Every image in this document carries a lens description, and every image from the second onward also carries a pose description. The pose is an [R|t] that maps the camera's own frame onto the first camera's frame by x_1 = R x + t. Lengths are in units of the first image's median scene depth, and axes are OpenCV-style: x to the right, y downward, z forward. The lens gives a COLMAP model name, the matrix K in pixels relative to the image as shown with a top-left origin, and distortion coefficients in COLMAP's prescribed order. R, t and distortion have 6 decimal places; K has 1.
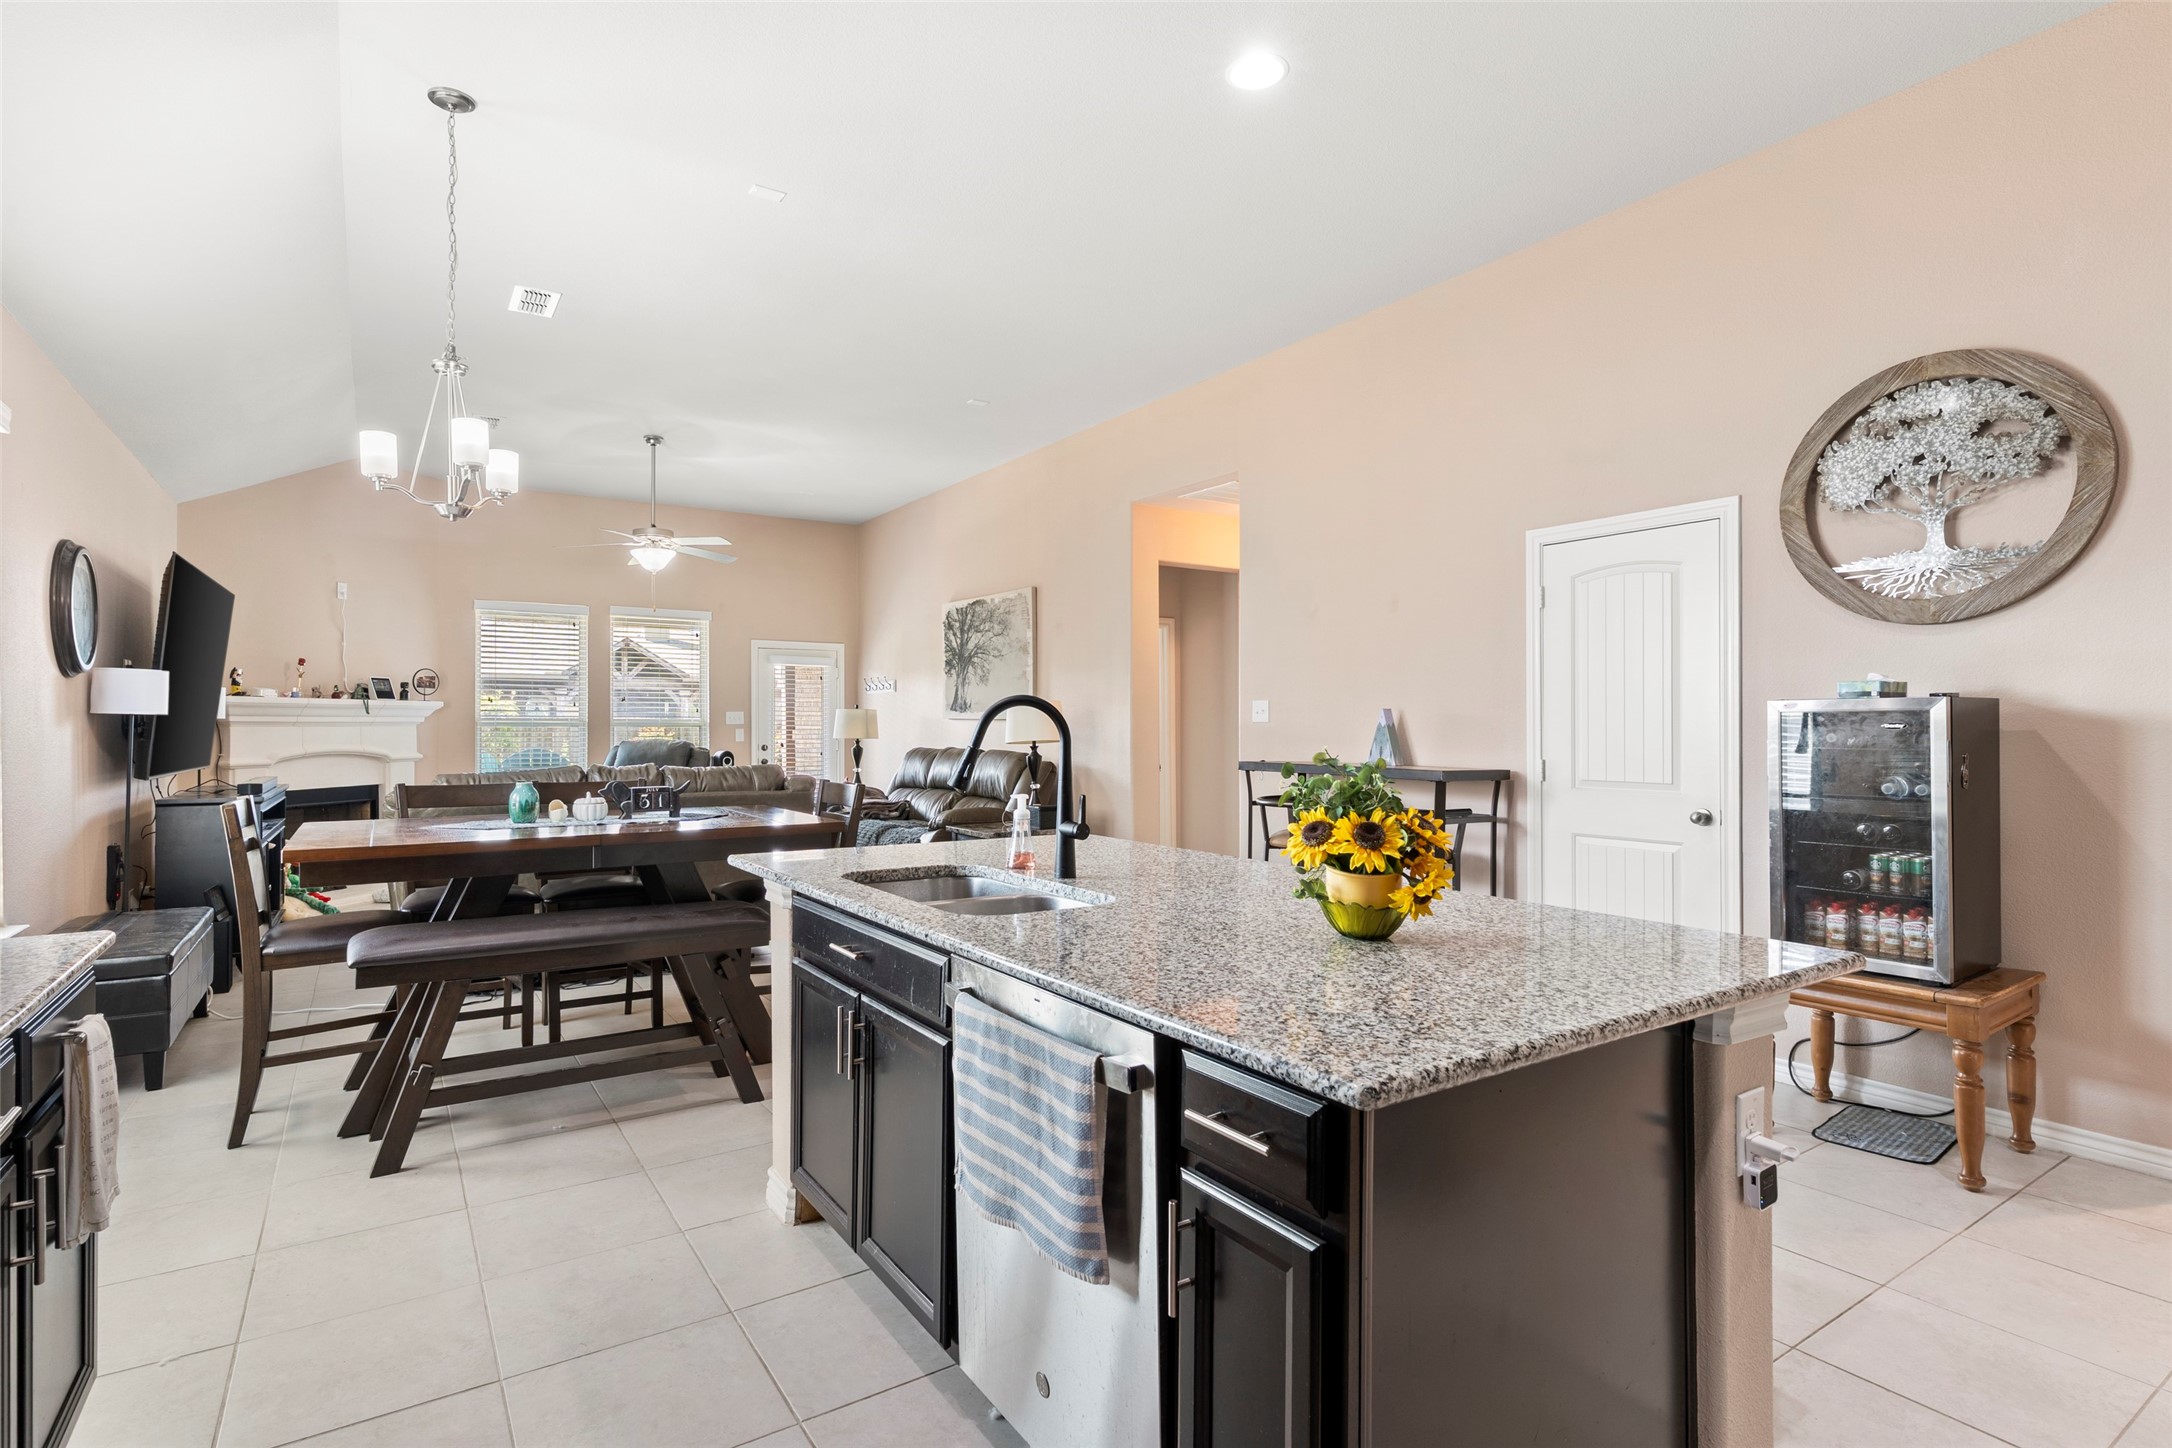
lens RADIAL K [[1044.4, 0, 1057.0], [0, 1044.4, 728.0], [0, 0, 1]] dist [0.005074, 0.000676]
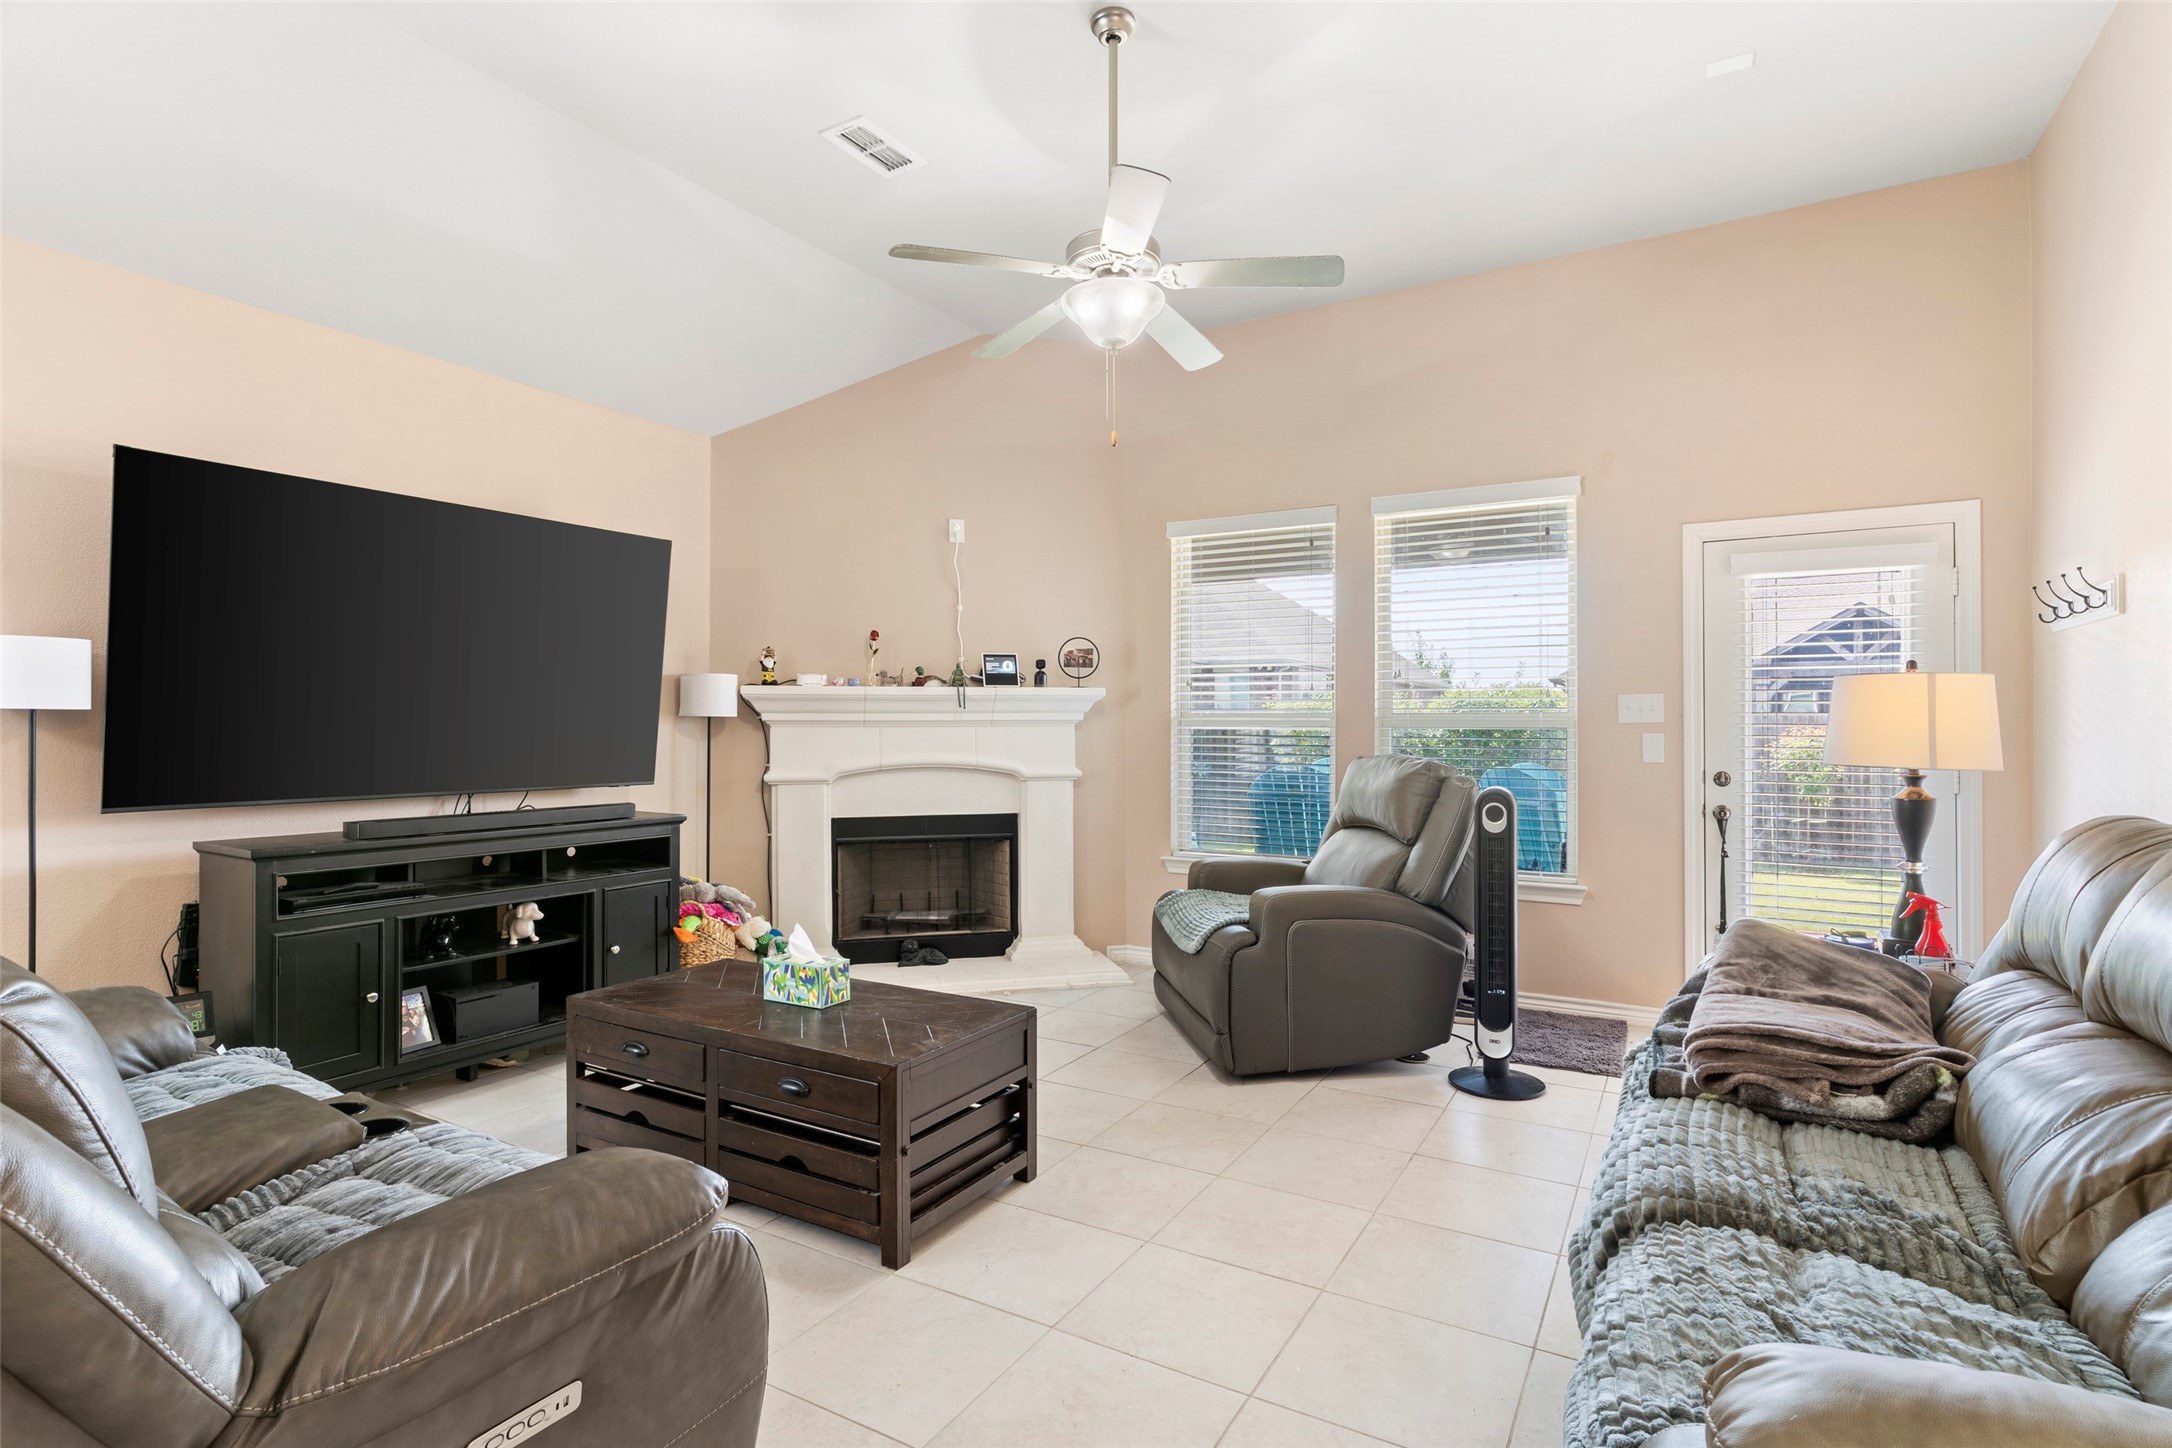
lens RADIAL K [[1082.9, 0, 1072.9], [0, 1082.9, 717.6], [0, 0, 1]] dist [-0.001334, 0.001777]
pose [[0.449172, -0.008129, -0.893408, -0.015419], [-0.002201, 0.999946, -0.010205, -0.000977], [0.893443, 0.006550, 0.449130, 0.797257]]
